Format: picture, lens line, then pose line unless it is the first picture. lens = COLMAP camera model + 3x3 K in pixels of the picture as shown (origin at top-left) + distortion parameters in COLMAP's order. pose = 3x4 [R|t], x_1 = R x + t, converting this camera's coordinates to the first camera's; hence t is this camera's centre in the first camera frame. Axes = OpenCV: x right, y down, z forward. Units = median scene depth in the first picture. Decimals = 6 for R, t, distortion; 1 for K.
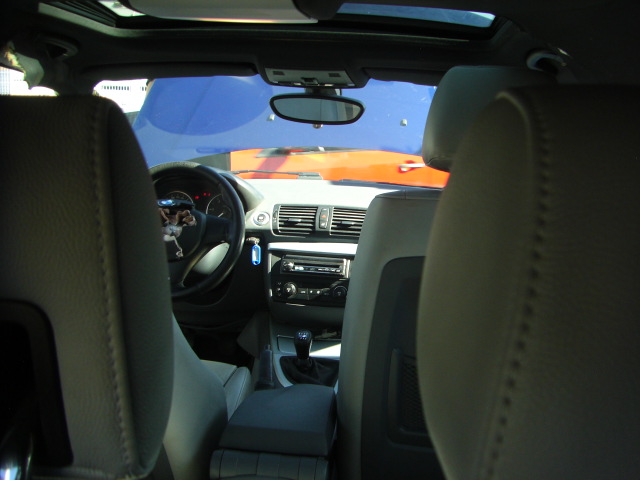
lens RADIAL K [[640.0, 0, 320.0], [0, 640.0, 240.0], [0, 0, 1]] dist [-0.149016, 0.013650]
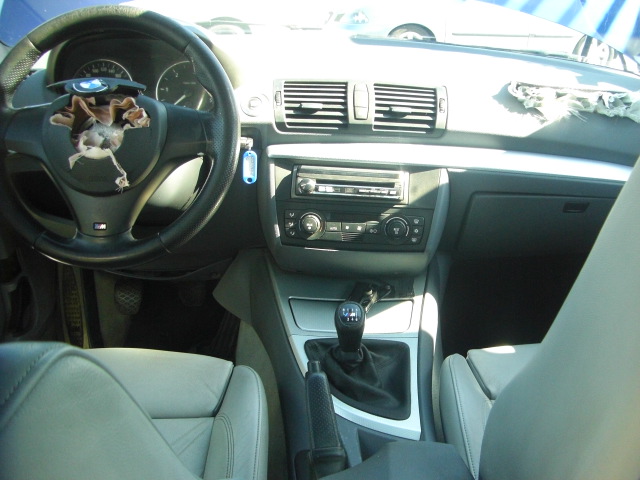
lens RADIAL K [[640.0, 0, 320.0], [0, 640.0, 240.0], [0, 0, 1]] dist [-0.149016, 0.013650]
pose [[0.991670, -0.044646, 0.120818, -0.111712], [0.017425, 0.975884, 0.217594, -0.038964], [-0.127619, -0.213676, 0.968533, 0.416663]]
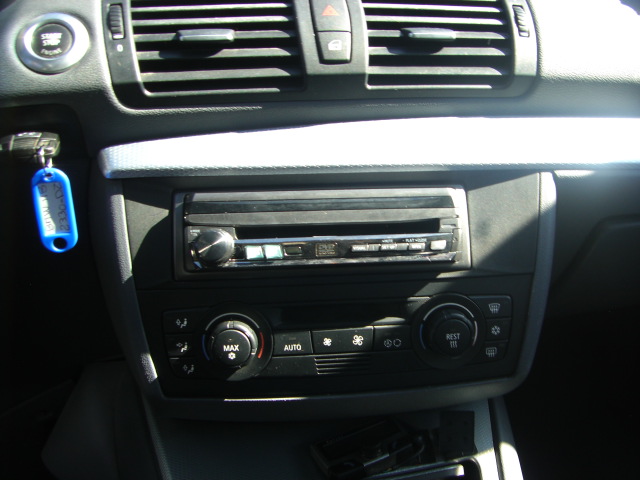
lens RADIAL K [[640.0, 0, 320.0], [0, 640.0, 240.0], [0, 0, 1]] dist [-0.149016, 0.013650]
pose [[0.952467, -0.144934, 0.267957, -0.073486], [0.073607, 0.963005, 0.259237, -0.016486], [-0.295616, -0.227192, 0.927898, 0.787843]]
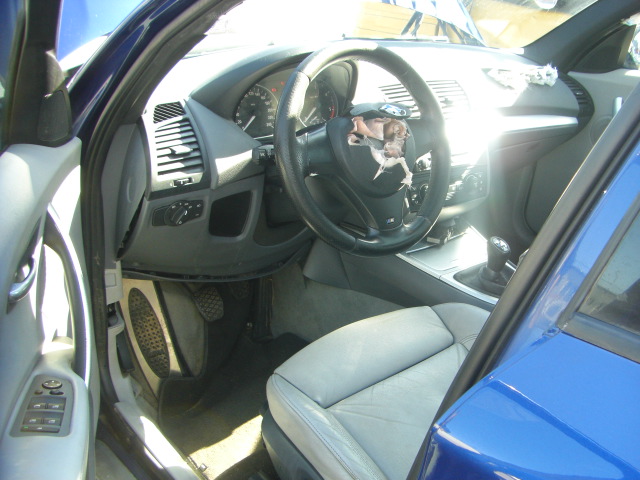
lens RADIAL K [[640.0, 0, 320.0], [0, 640.0, 240.0], [0, 0, 1]] dist [-0.149016, 0.013650]
pose [[0.707938, -0.293851, 0.642242, -0.673656], [0.092968, 0.940197, 0.327700, -0.141706], [-0.700129, -0.172283, 0.692920, 0.532477]]
